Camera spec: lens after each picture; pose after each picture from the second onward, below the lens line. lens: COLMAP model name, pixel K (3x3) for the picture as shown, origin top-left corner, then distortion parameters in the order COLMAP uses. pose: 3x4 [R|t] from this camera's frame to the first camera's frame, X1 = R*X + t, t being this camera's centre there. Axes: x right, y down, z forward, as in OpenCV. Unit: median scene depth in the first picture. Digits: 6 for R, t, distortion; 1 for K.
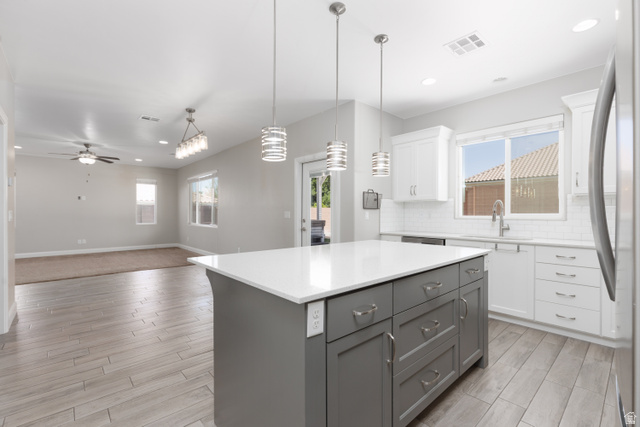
lens RADIAL K [[286.1, 0, 320.1], [0, 286.1, 212.3], [0, 0, 1]] dist [0.004699, 0.000234]
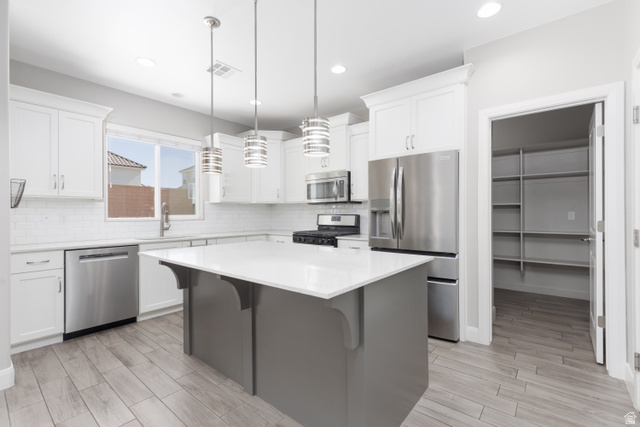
lens RADIAL K [[286.1, 0, 322.3], [0, 286.1, 211.9], [0, 0, 1]] dist [0.004699, 0.000234]
pose [[-0.154016, 0.006145, 0.988049, -0.552305], [0.002807, 0.999979, -0.005781, 0.000705], [-0.988064, 0.001883, -0.154030, 0.608121]]
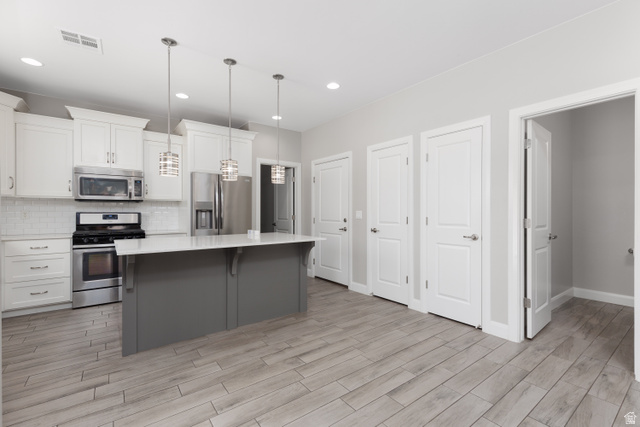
lens RADIAL K [[286.1, 0, 320.6], [0, 286.1, 215.1], [0, 0, 1]] dist [0.004699, 0.000234]
pose [[-0.995804, -0.001098, 0.091505, -0.317253], [-0.000390, 0.999970, 0.007757, 0.005693], [-0.091511, 0.007689, -0.995774, 1.480828]]
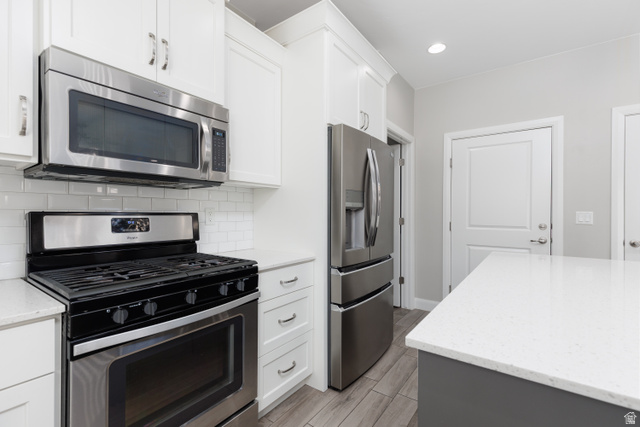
lens RADIAL K [[286.1, 0, 325.3], [0, 286.1, 211.5], [0, 0, 1]] dist [0.004699, 0.000234]
pose [[-0.974778, -0.007138, -0.223061, 0.492903], [-0.007318, 0.999973, -0.000019, 0.000549], [0.223055, 0.001614, -0.974805, 0.841380]]
